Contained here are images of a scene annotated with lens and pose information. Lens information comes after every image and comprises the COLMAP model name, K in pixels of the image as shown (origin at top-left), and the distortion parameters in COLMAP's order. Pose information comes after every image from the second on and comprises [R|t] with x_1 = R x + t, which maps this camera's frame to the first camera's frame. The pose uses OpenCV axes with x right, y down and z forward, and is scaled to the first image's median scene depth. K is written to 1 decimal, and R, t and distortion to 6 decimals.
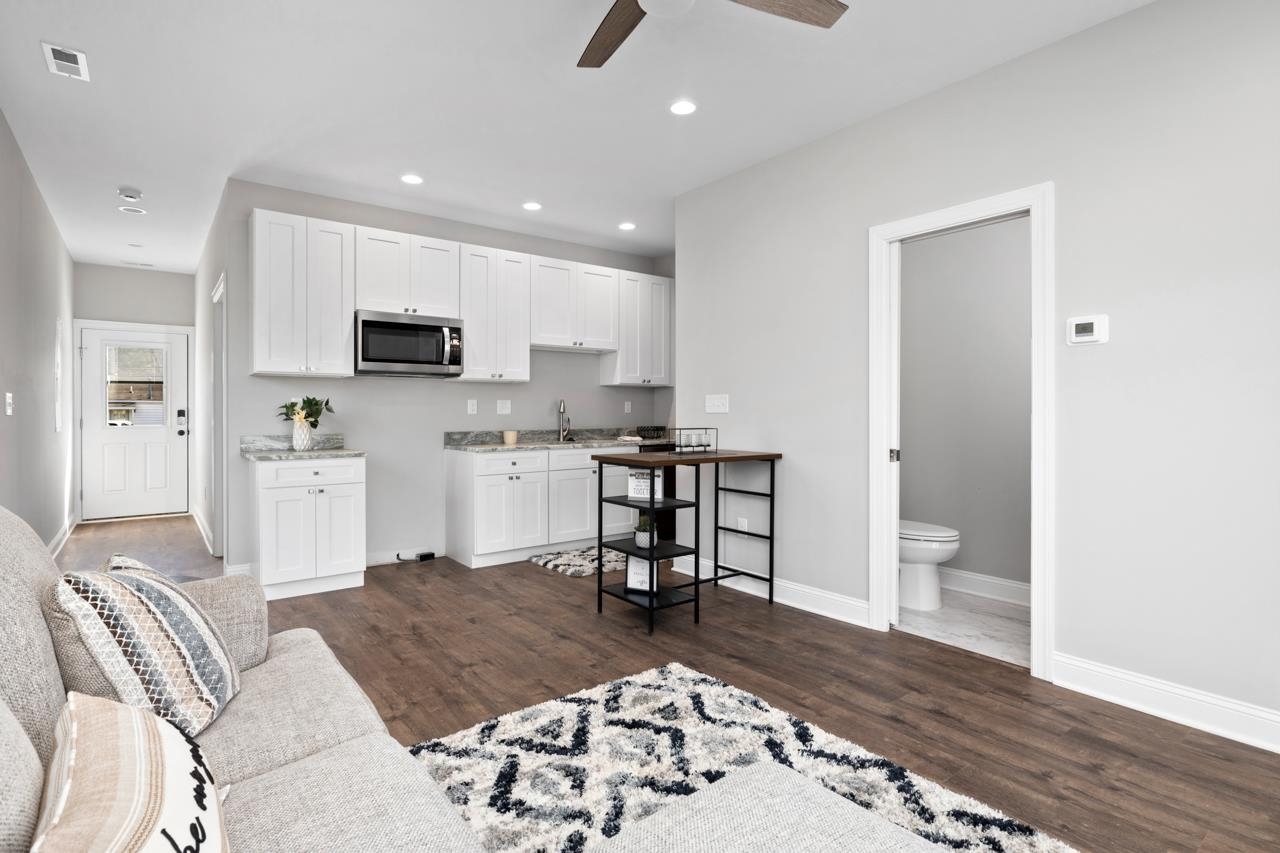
lens RADIAL K [[636.0, 0, 639.9], [0, 636.0, 411.5], [0, 0, 1]] dist [0.000724, 0.000006]
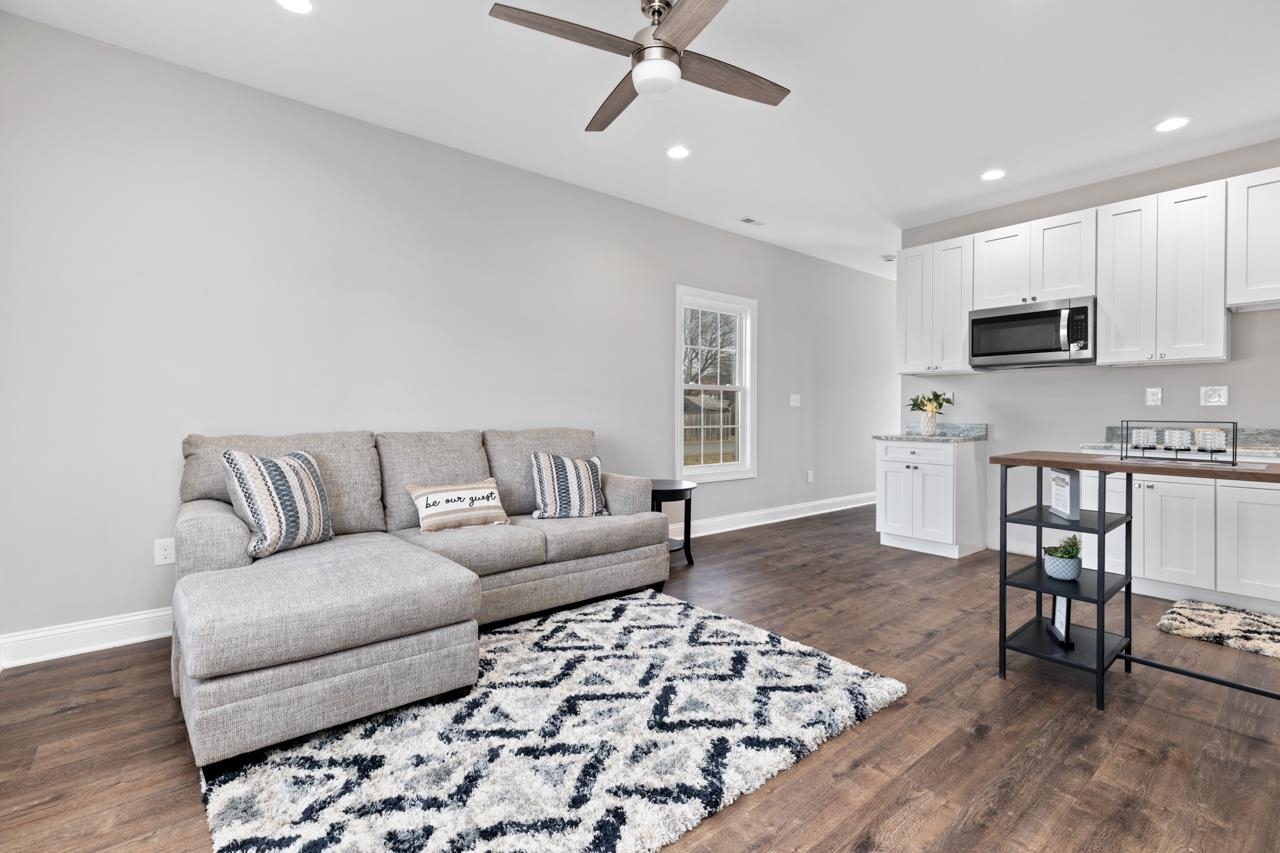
lens RADIAL K [[575.1, 0, 641.5], [0, 575.1, 407.8], [0, 0, 1]] dist [0.002722, 0.000131]
pose [[0.027563, -0.005781, -0.999603, 0.902425], [-0.002465, 0.999980, -0.005851, 0.026395], [0.999617, 0.002626, 0.027548, 0.673344]]
